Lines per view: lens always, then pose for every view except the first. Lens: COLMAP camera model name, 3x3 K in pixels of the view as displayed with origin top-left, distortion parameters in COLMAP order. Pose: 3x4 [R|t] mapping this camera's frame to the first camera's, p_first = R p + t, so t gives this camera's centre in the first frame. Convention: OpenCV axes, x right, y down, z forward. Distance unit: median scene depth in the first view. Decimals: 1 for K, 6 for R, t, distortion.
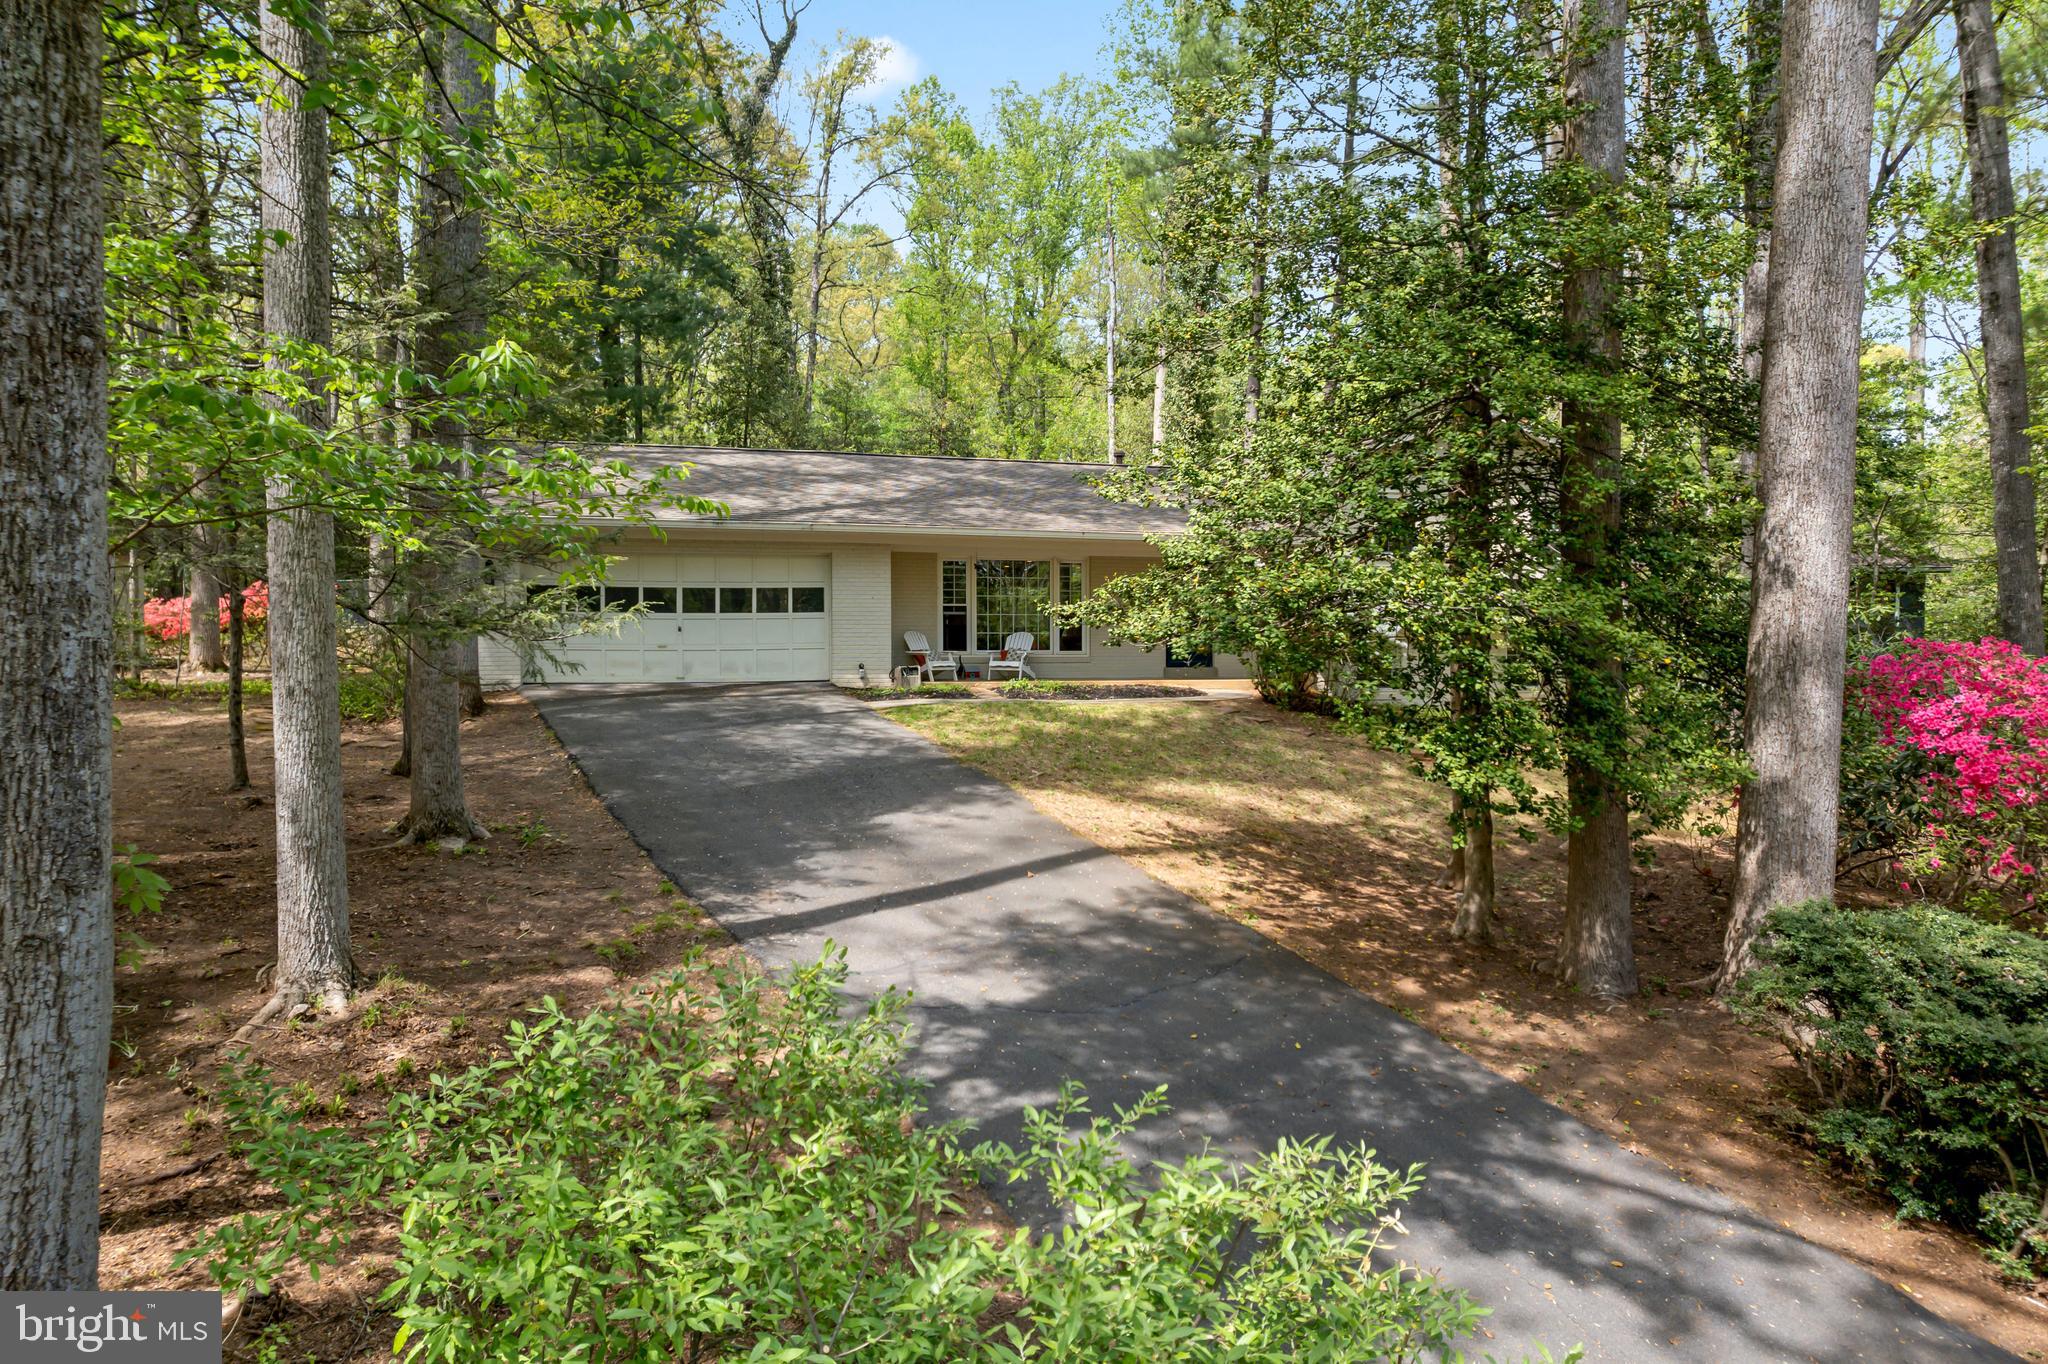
lens RADIAL K [[1265.4, 0, 1024.0], [0, 1265.4, 682.0], [0, 0, 1]] dist [-0.042370, 0.000582]
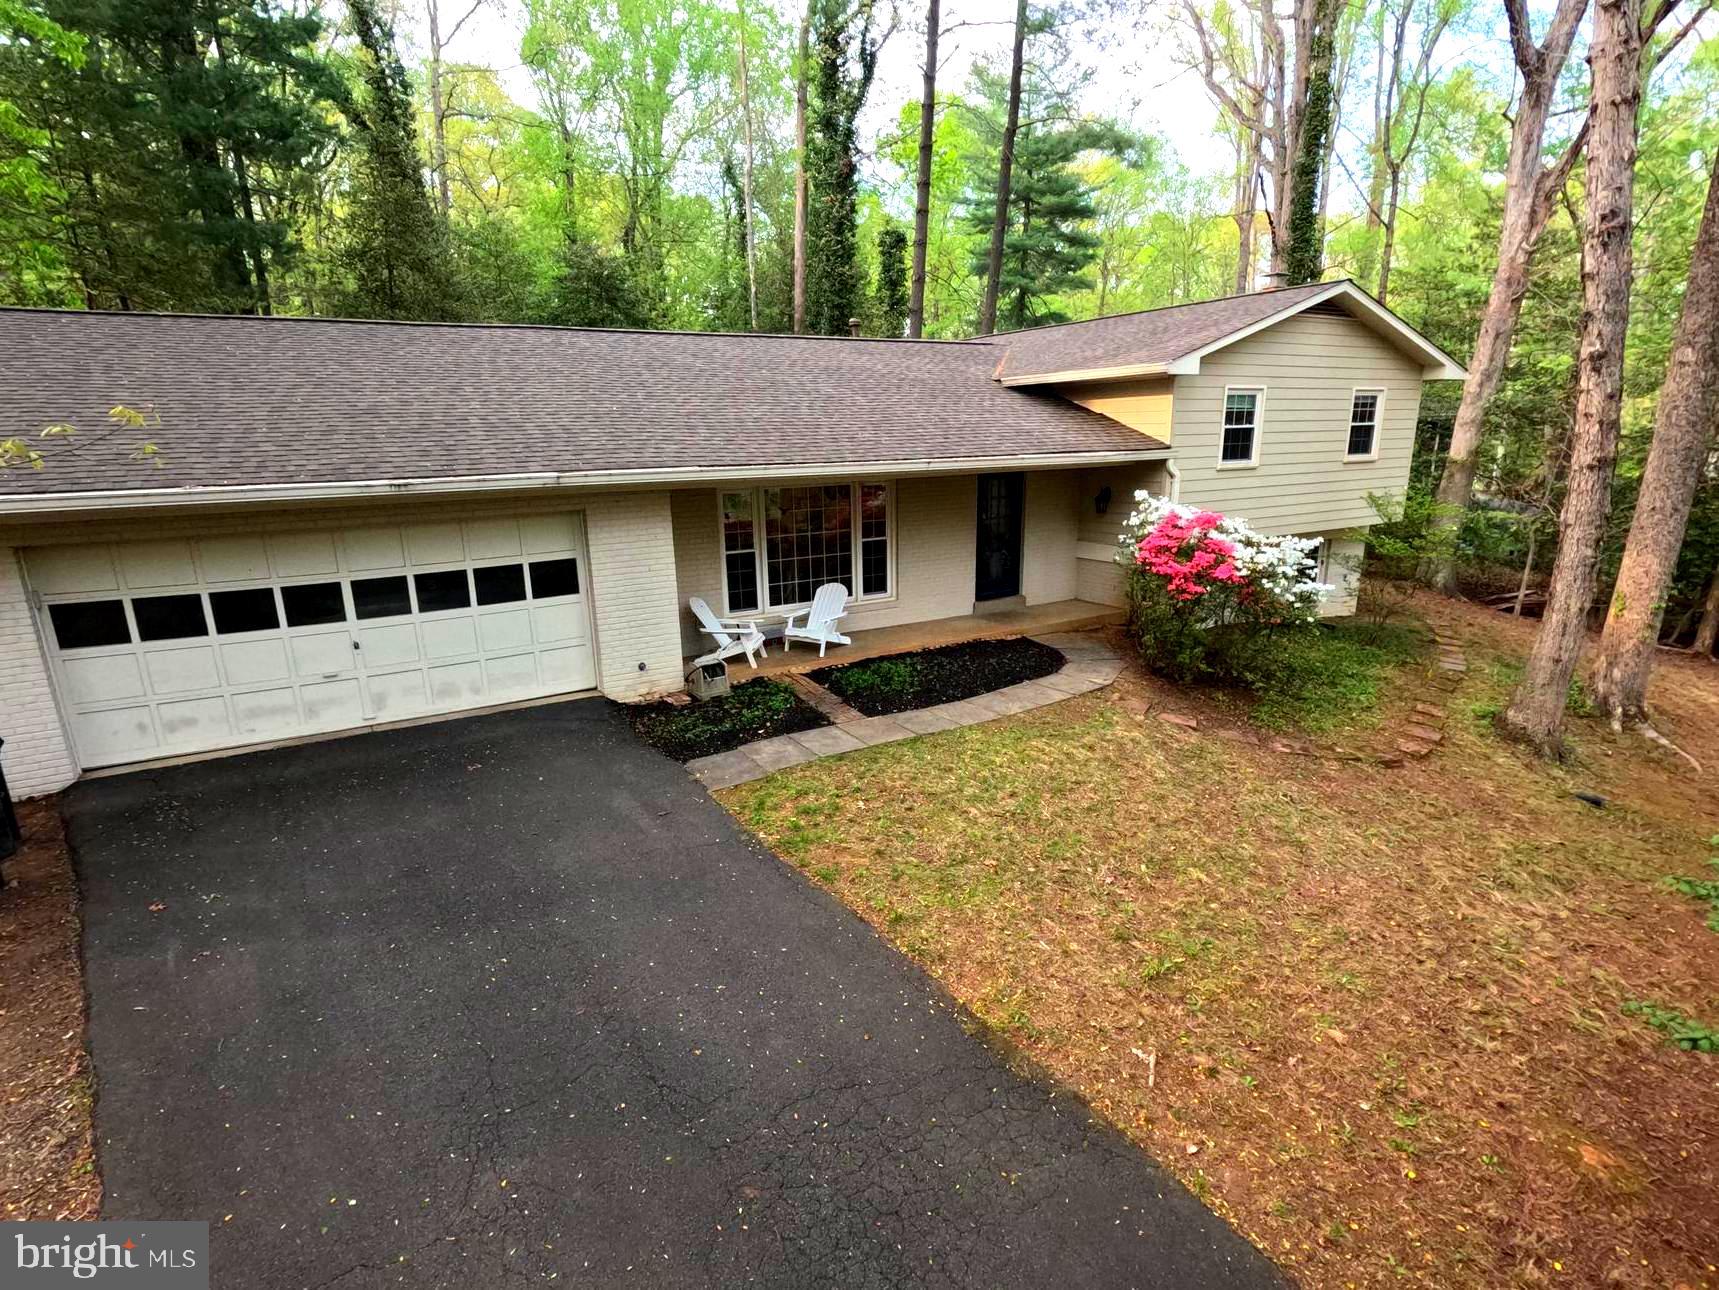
lens RADIAL K [[881.6, 0, 835.3], [0, 881.6, 685.7], [0, 0, 1]] dist [-0.002045, -0.000104]
pose [[0.974368, -0.082142, 0.209429, -0.095777], [0.028316, 0.968331, 0.248059, -0.092111], [-0.223172, -0.235771, 0.945836, 0.377756]]
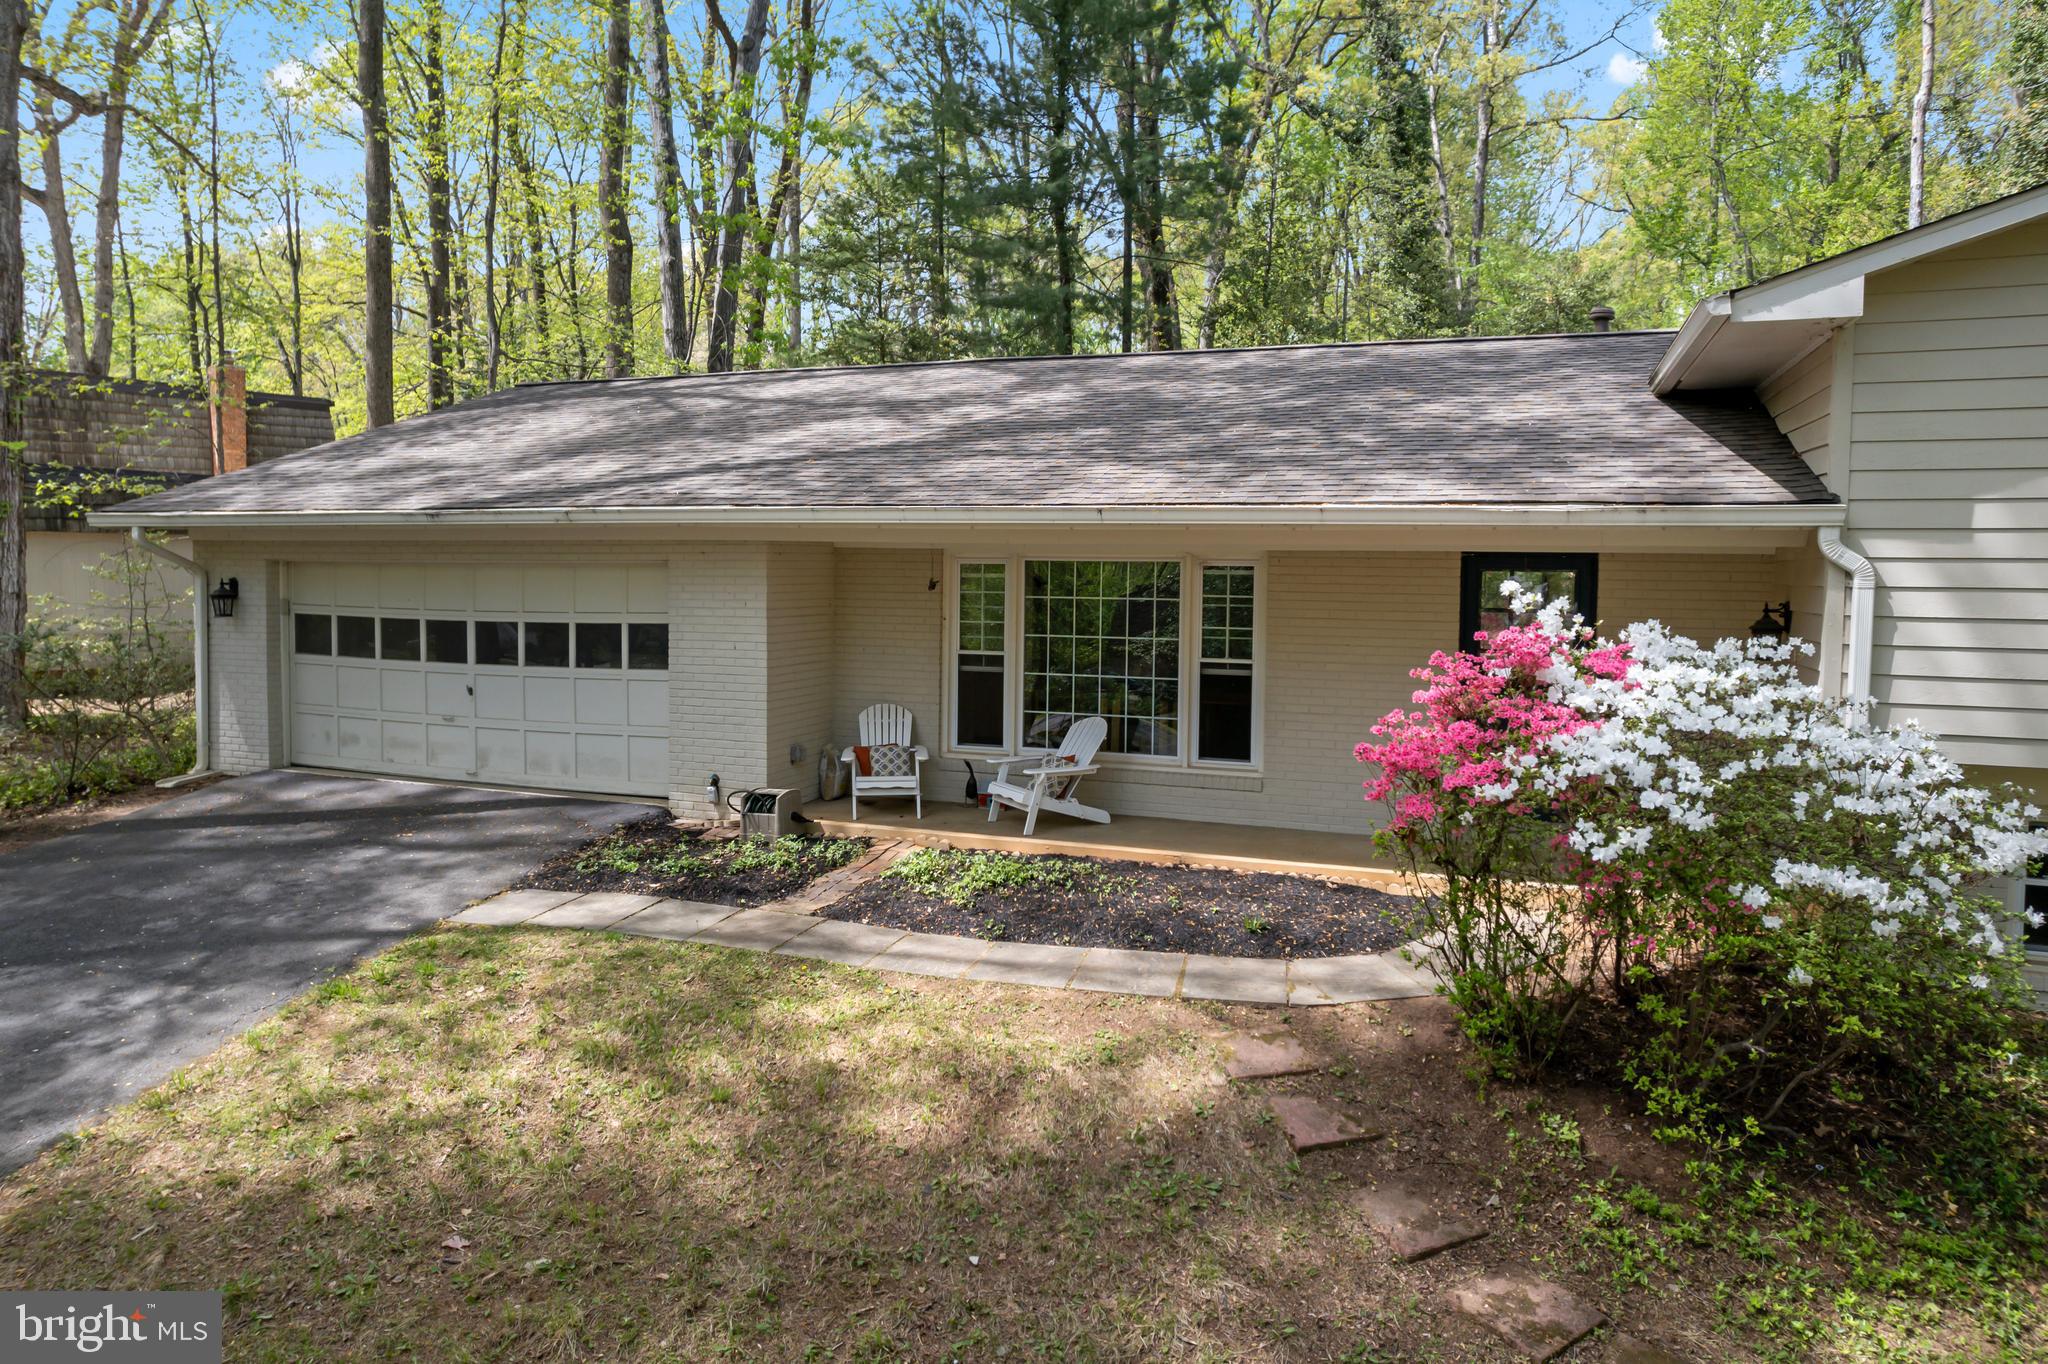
lens RADIAL K [[1313.1, 0, 1027.5], [0, 1313.1, 656.9], [0, 0, 1]] dist [-0.057196, -0.002842]
pose [[0.792895, 0.049940, -0.607309, 0.220630], [-0.029479, 0.998613, 0.043630, -0.067252], [0.608645, -0.016691, 0.793267, 0.493766]]
